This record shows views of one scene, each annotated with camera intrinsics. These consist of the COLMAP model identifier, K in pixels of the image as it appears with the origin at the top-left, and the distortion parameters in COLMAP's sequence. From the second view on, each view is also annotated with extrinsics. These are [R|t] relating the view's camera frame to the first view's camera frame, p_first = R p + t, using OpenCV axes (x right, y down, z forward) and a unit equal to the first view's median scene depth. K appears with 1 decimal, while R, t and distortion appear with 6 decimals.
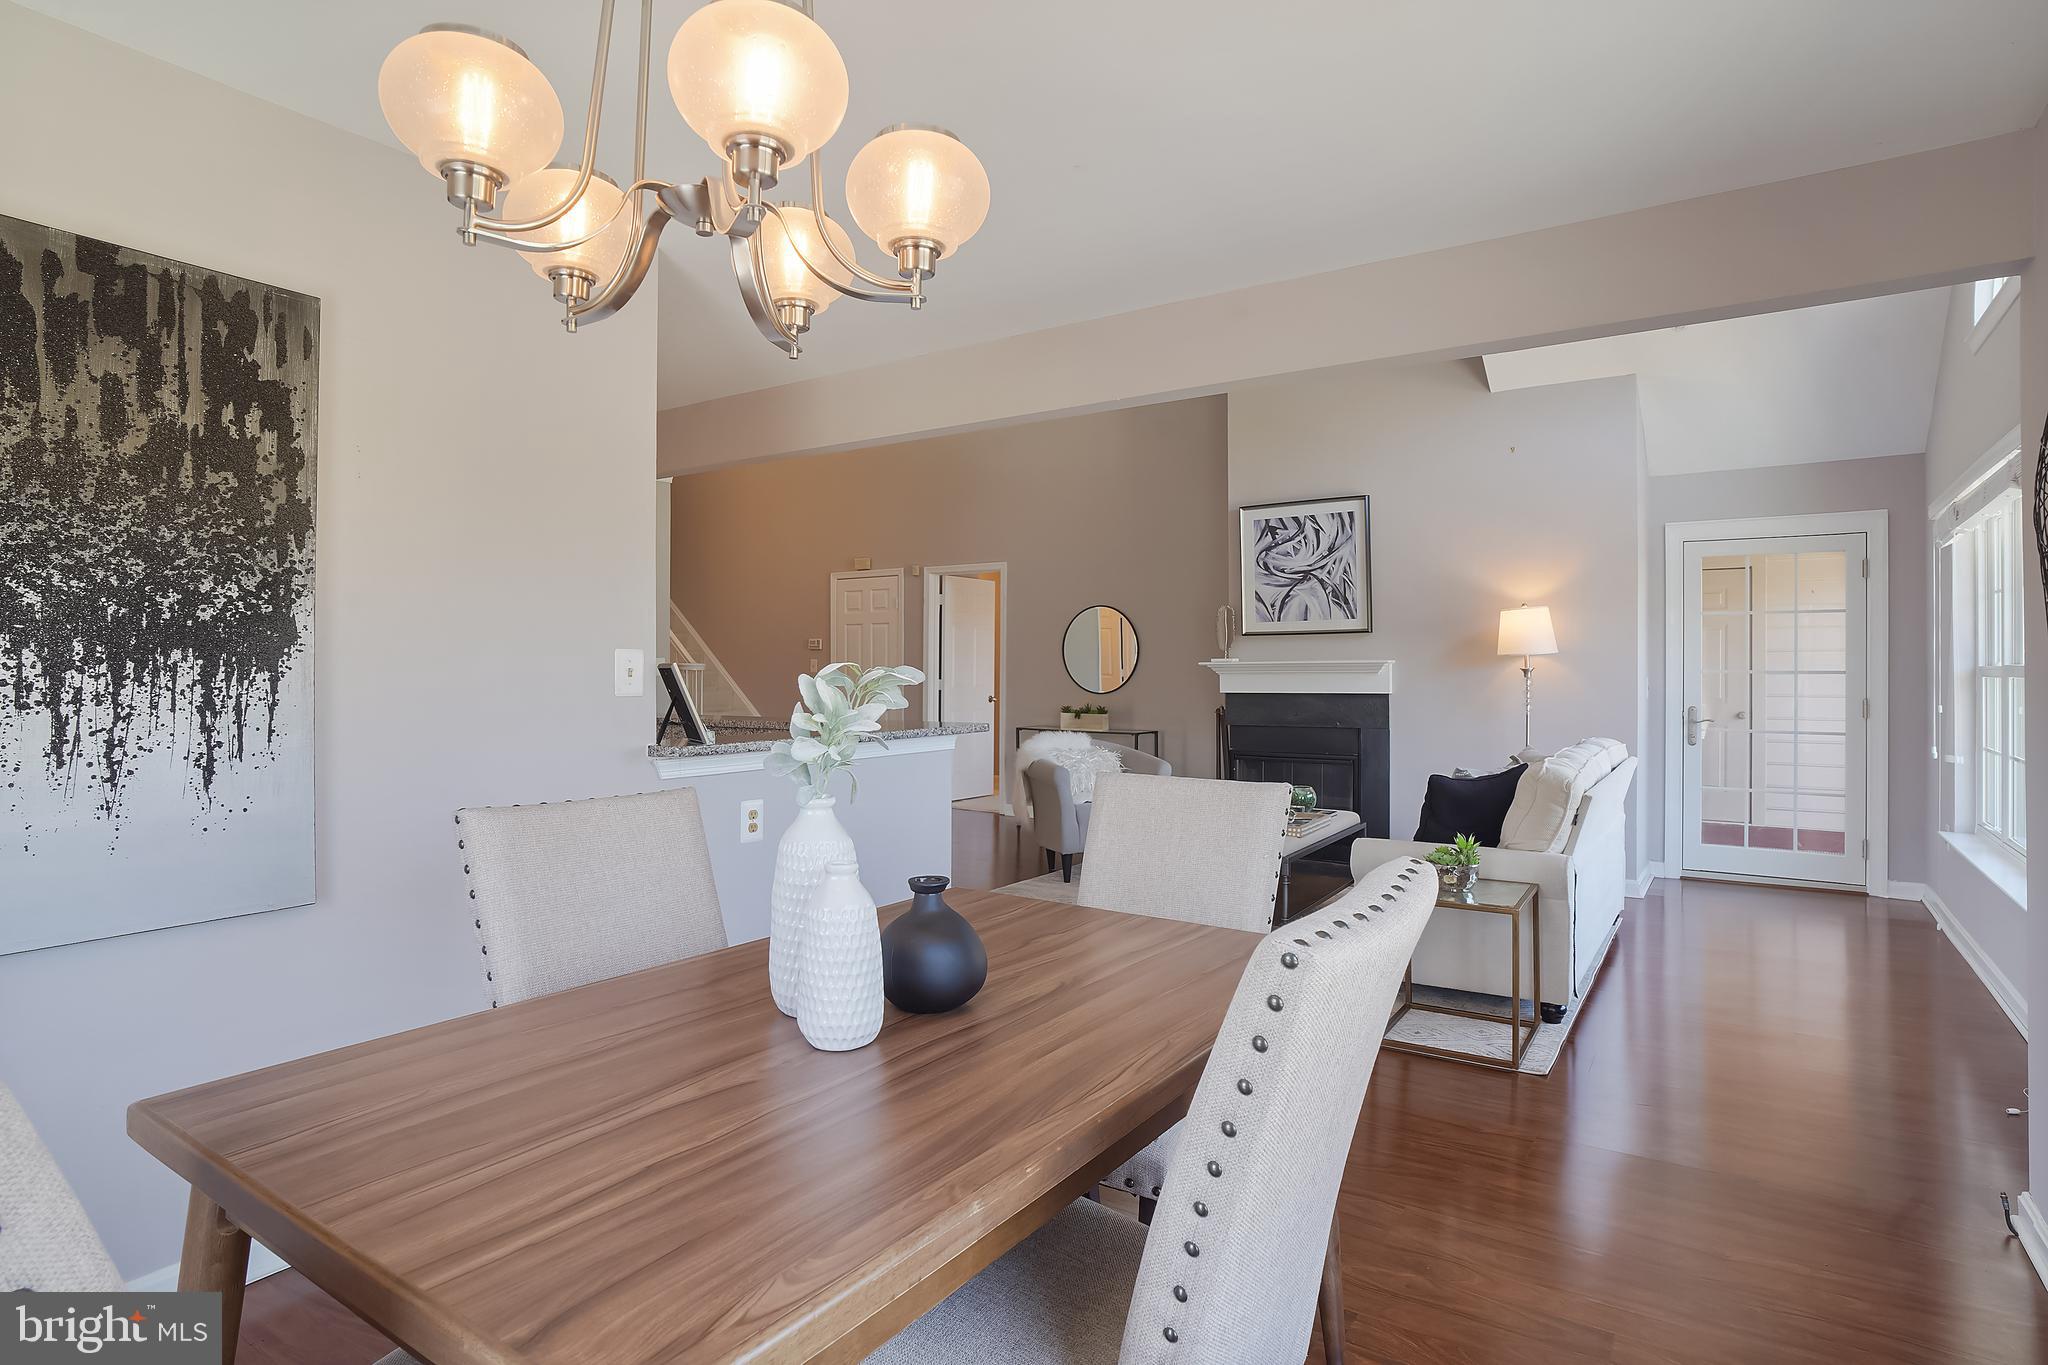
lens RADIAL K [[1088.7, 0, 1019.4], [0, 1088.7, 673.7], [0, 0, 1]] dist [-0.022105, 0.002499]
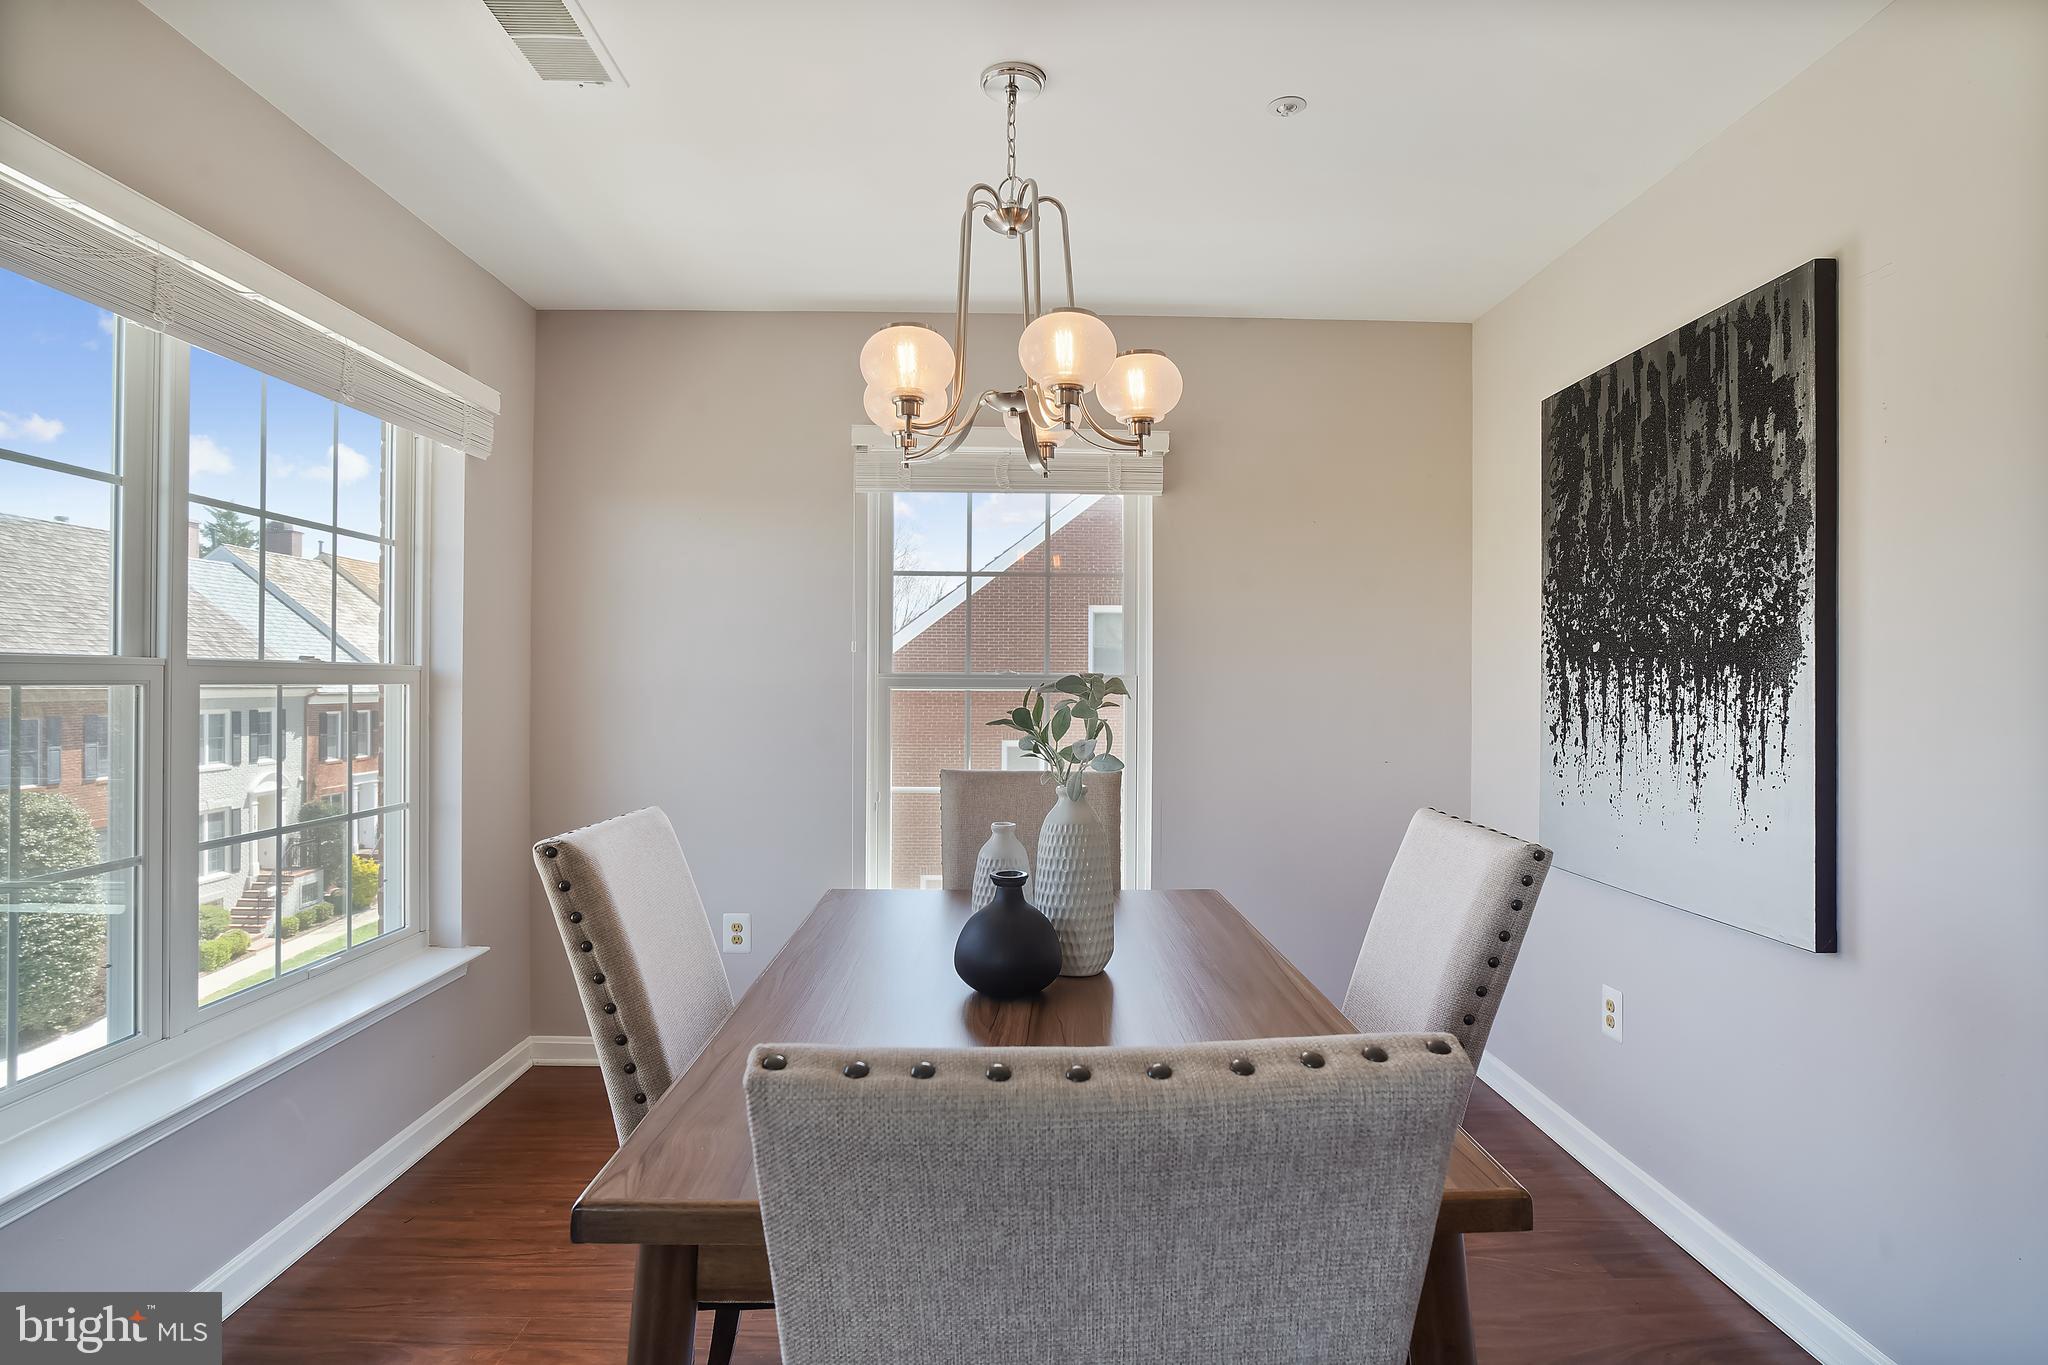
lens RADIAL K [[1088.7, 0, 1024.4], [0, 1088.7, 680.6], [0, 0, 1]] dist [-0.022105, 0.002499]
pose [[-0.816129, -0.003055, -0.577862, 0.389503], [-0.004837, 0.999987, 0.001545, -0.005598], [0.577850, 0.004056, -0.816133, 1.396506]]
